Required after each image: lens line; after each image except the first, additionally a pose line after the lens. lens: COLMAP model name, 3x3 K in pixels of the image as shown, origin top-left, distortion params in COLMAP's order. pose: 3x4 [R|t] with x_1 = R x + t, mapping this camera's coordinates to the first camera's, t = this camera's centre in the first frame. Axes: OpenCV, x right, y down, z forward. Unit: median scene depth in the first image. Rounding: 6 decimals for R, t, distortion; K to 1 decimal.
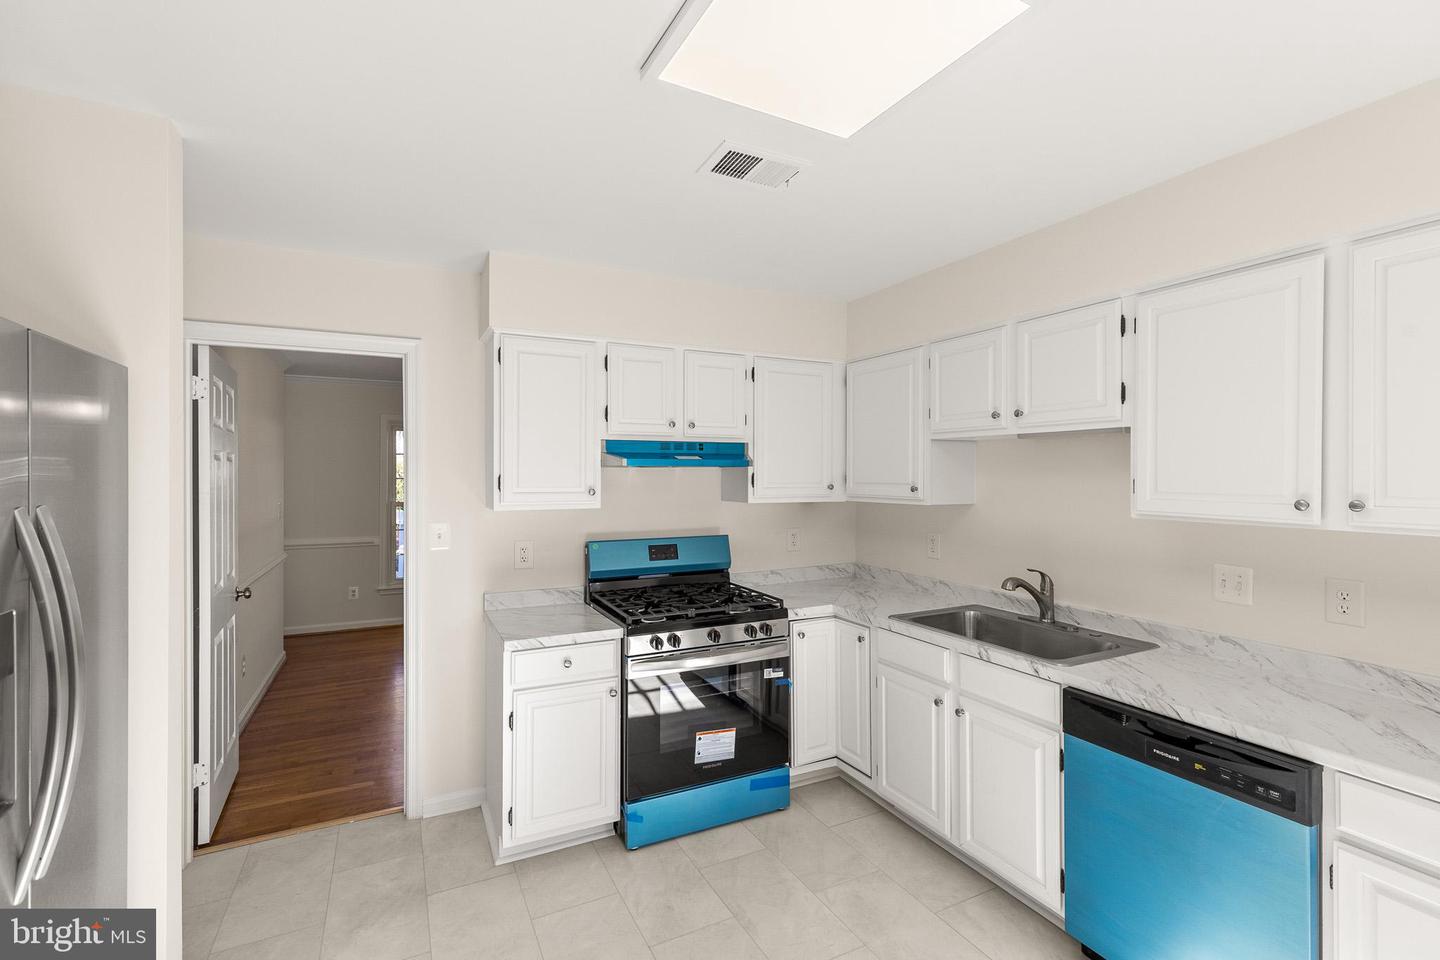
lens RADIAL K [[648.6, 0, 719.1], [0, 648.6, 479.0], [0, 0, 1]] dist [0.012085, -0.003321]
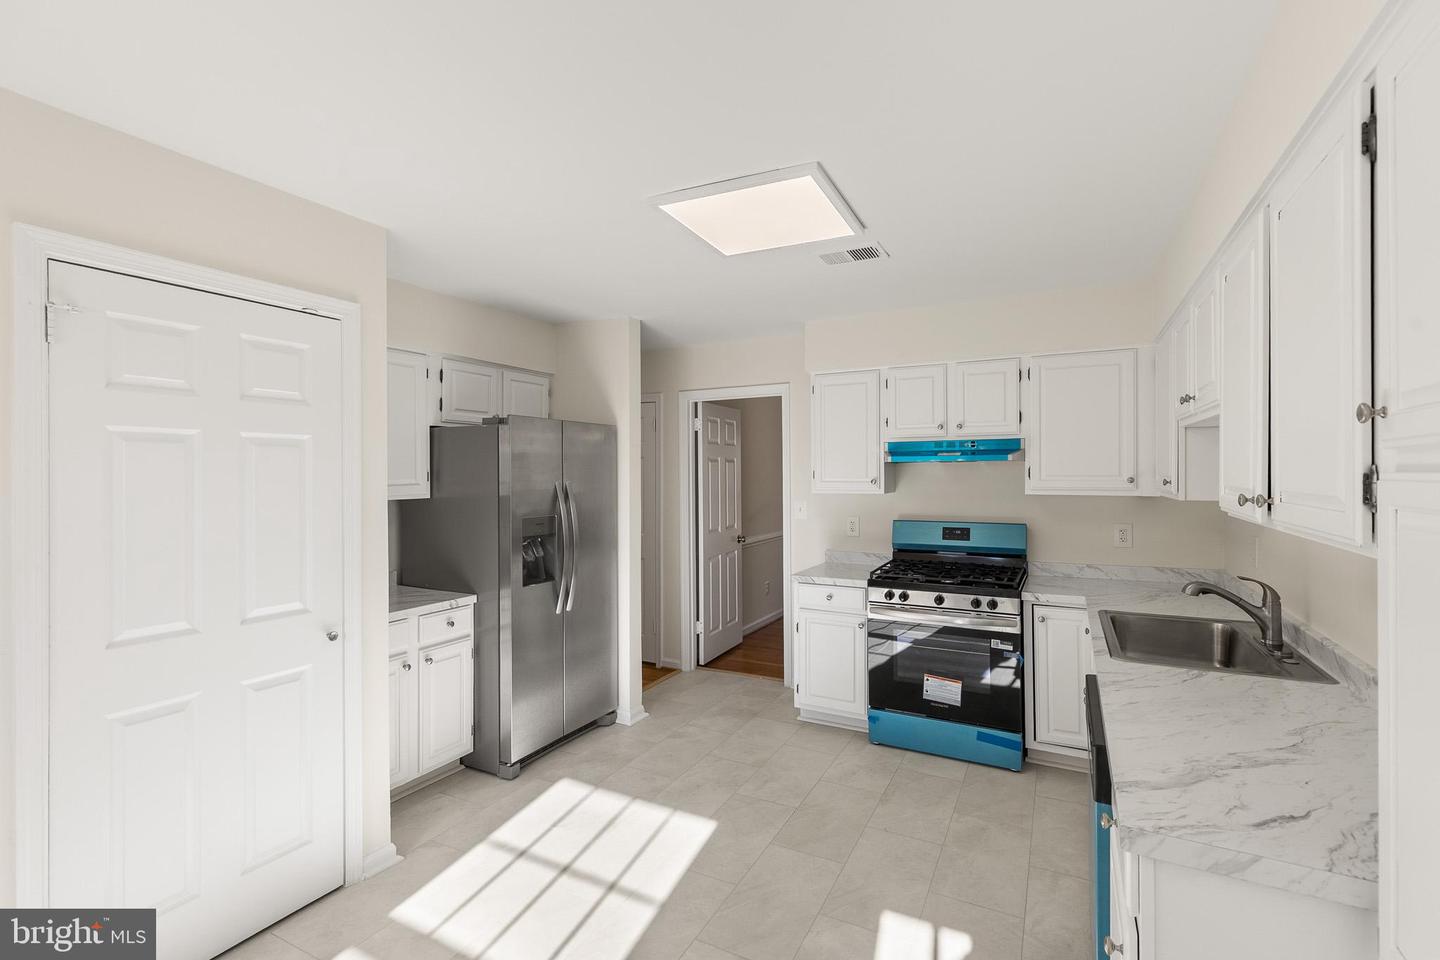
lens RADIAL K [[648.6, 0, 715.2], [0, 648.6, 480.7], [0, 0, 1]] dist [0.012085, -0.003321]
pose [[0.578418, 0.009258, -0.815688, 0.725533], [0.000306, 0.999933, 0.011566, 0.002519], [0.815740, -0.006939, 0.578377, -0.051094]]
